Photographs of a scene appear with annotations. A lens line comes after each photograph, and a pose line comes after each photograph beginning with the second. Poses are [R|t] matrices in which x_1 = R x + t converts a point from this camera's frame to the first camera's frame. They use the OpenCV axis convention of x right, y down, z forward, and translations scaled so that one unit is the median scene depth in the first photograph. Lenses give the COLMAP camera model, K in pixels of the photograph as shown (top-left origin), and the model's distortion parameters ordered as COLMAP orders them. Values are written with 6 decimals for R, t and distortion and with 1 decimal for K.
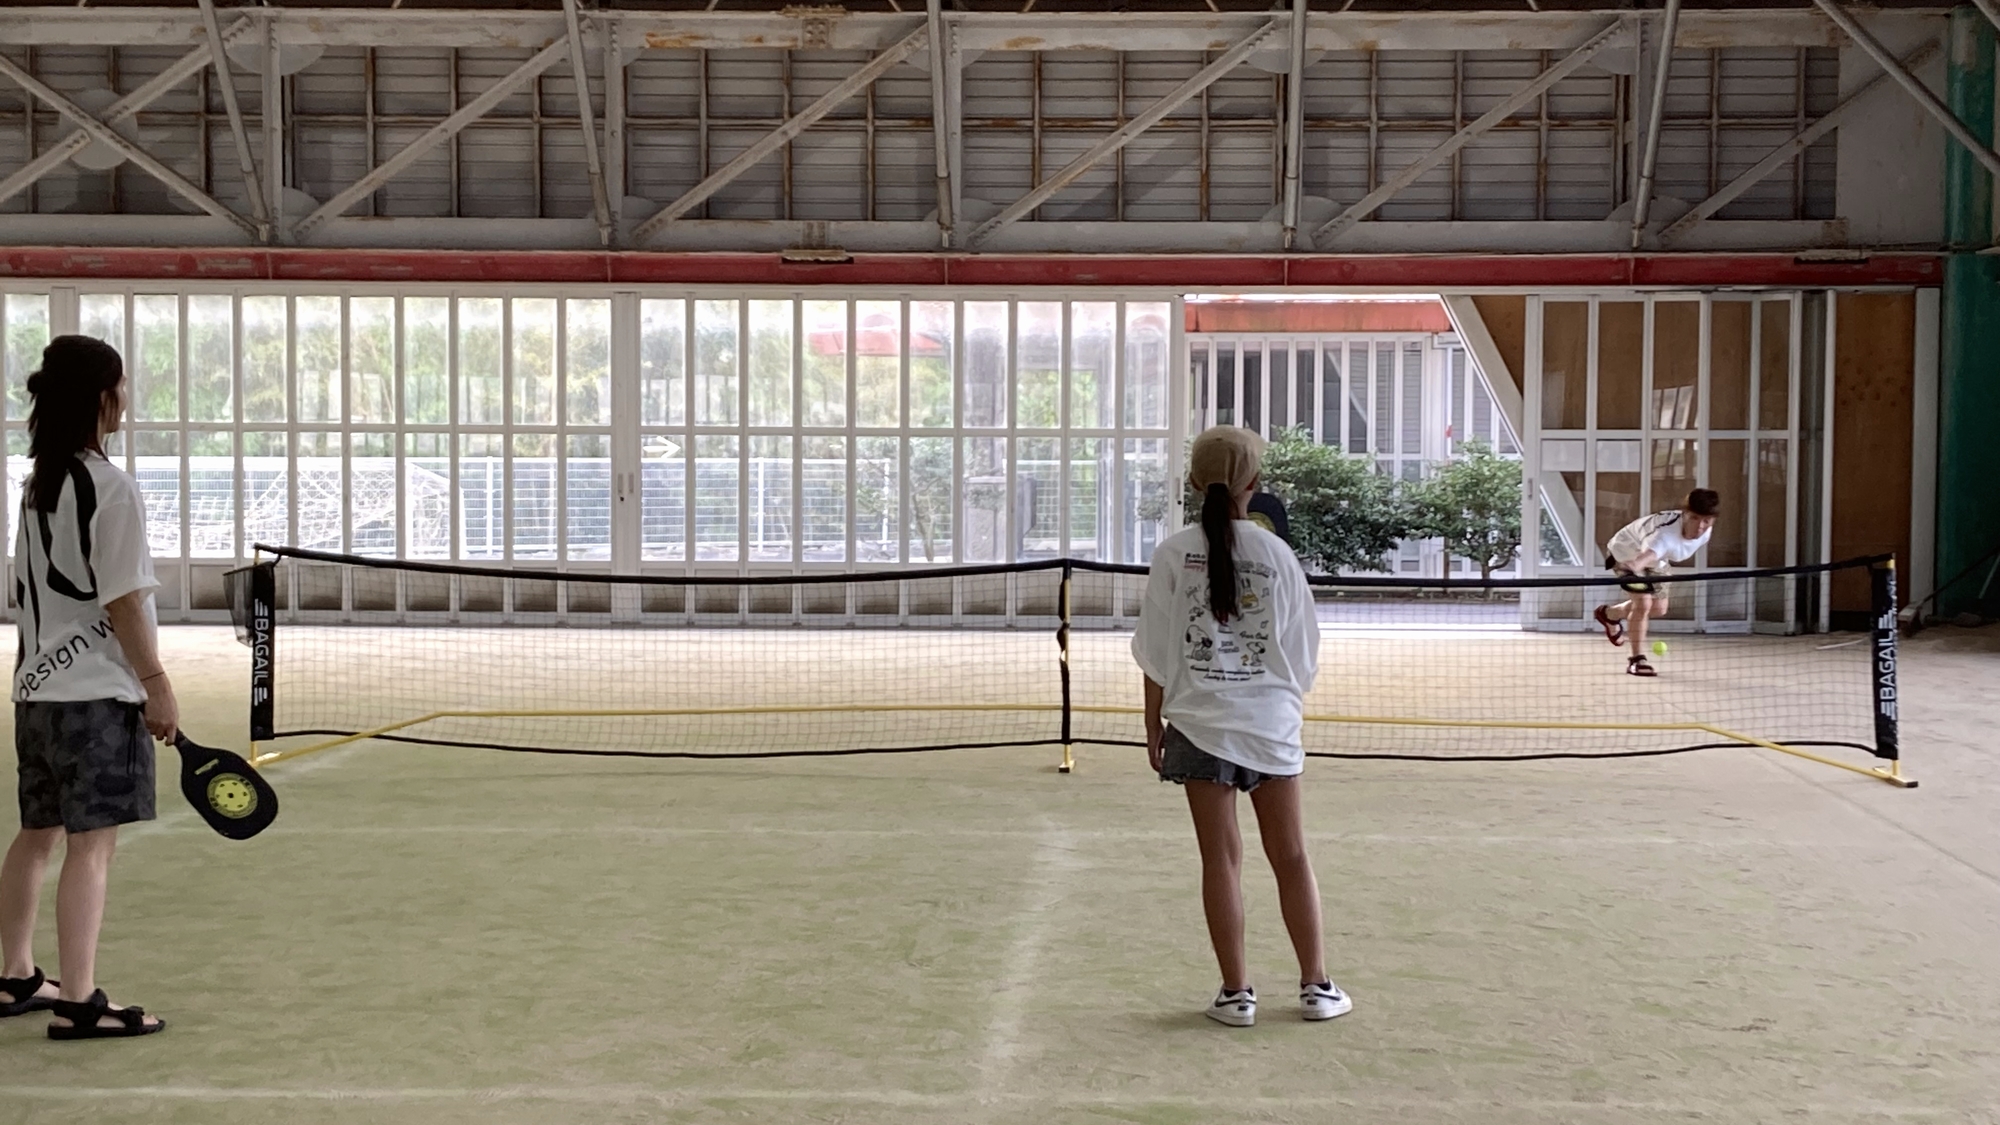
lens RADIAL K [[3287.0, 0, 1000.0], [0, 3287.0, 562.5], [0, 0, 1]] dist [0.215436, -0.034512]
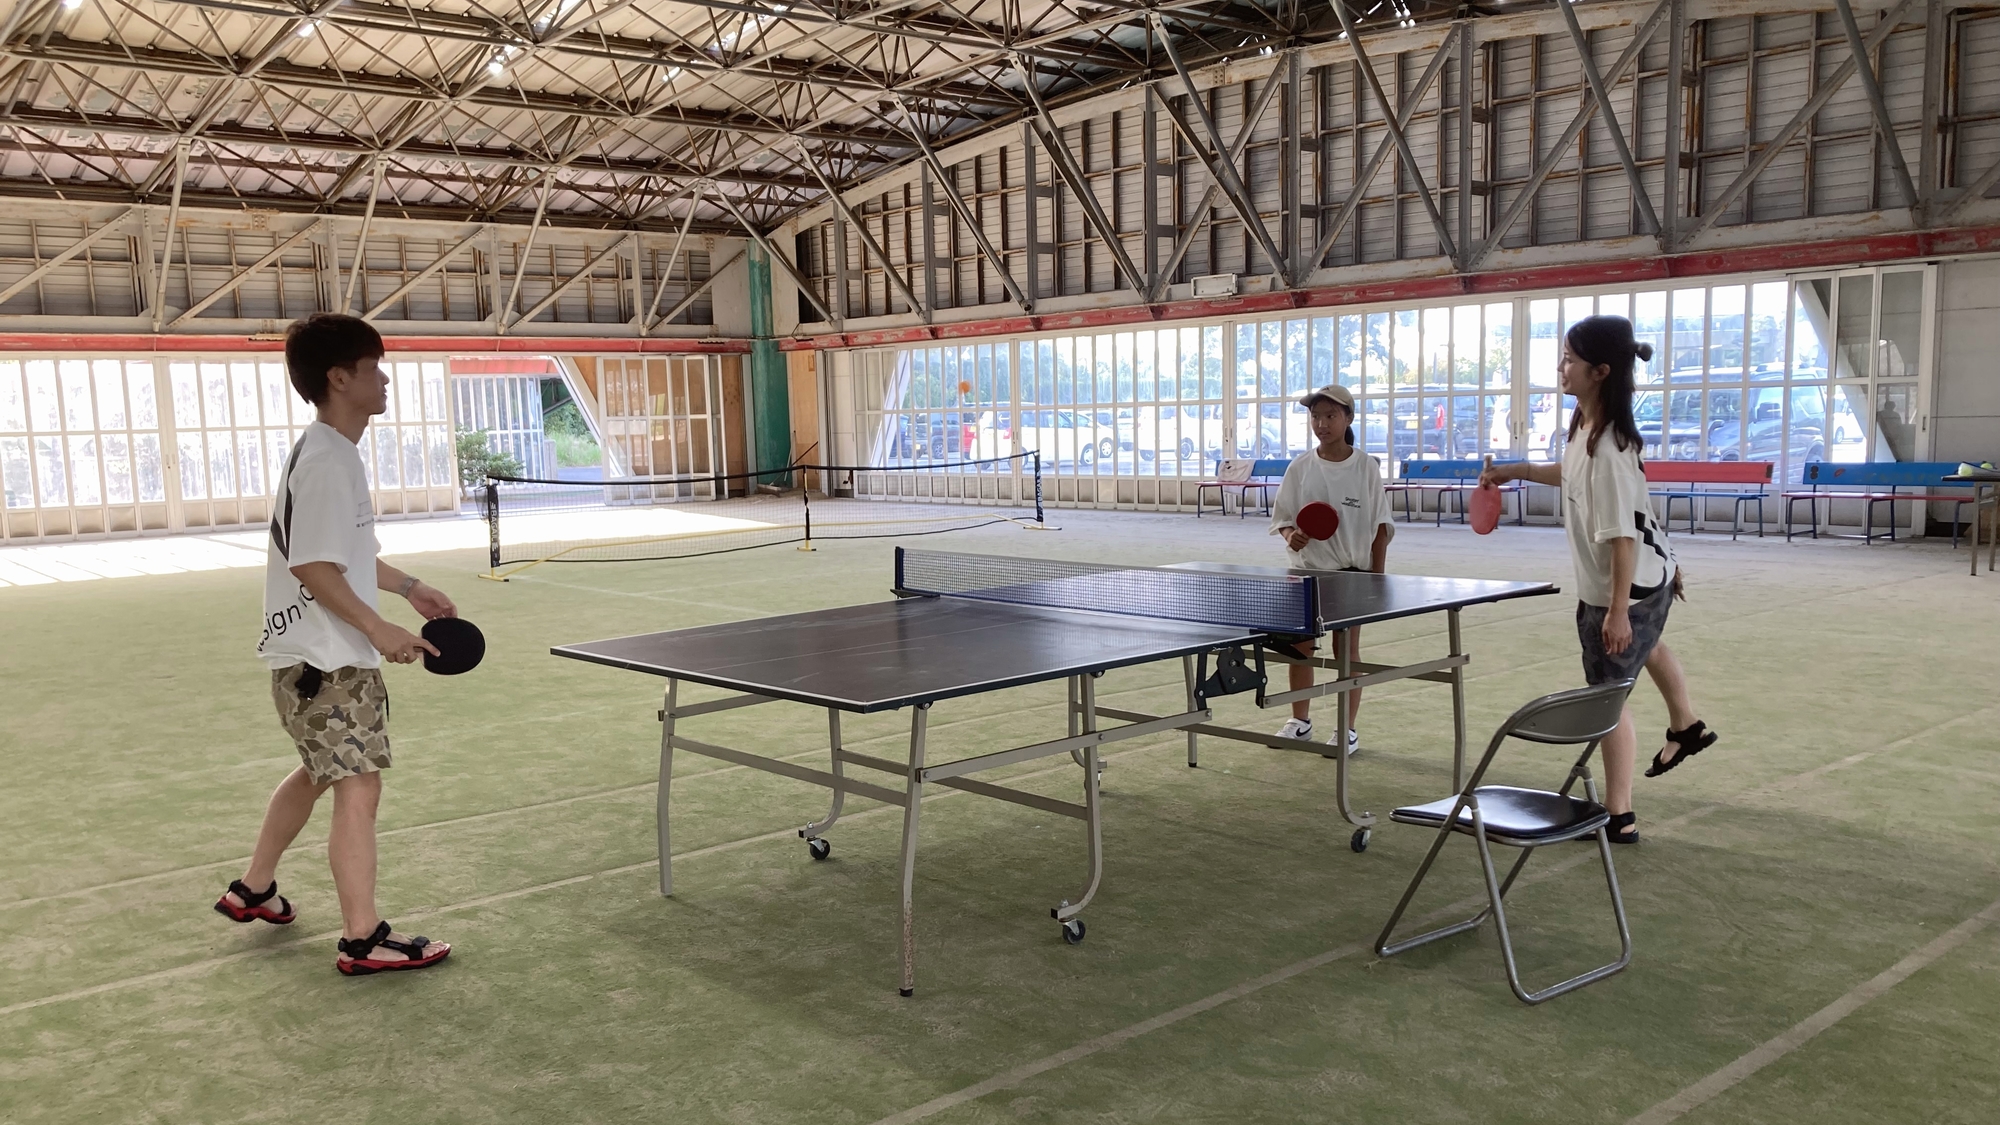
lens RADIAL K [[1648.1, 0, 1000.0], [0, 1648.1, 562.5], [0, 0, 1]] dist [0.007694, -0.003815]
pose [[0.730712, -0.088068, 0.676982, -0.409126], [0.056382, 0.996042, 0.068717, -0.003368], [-0.680354, -0.012043, 0.732785, -0.003228]]
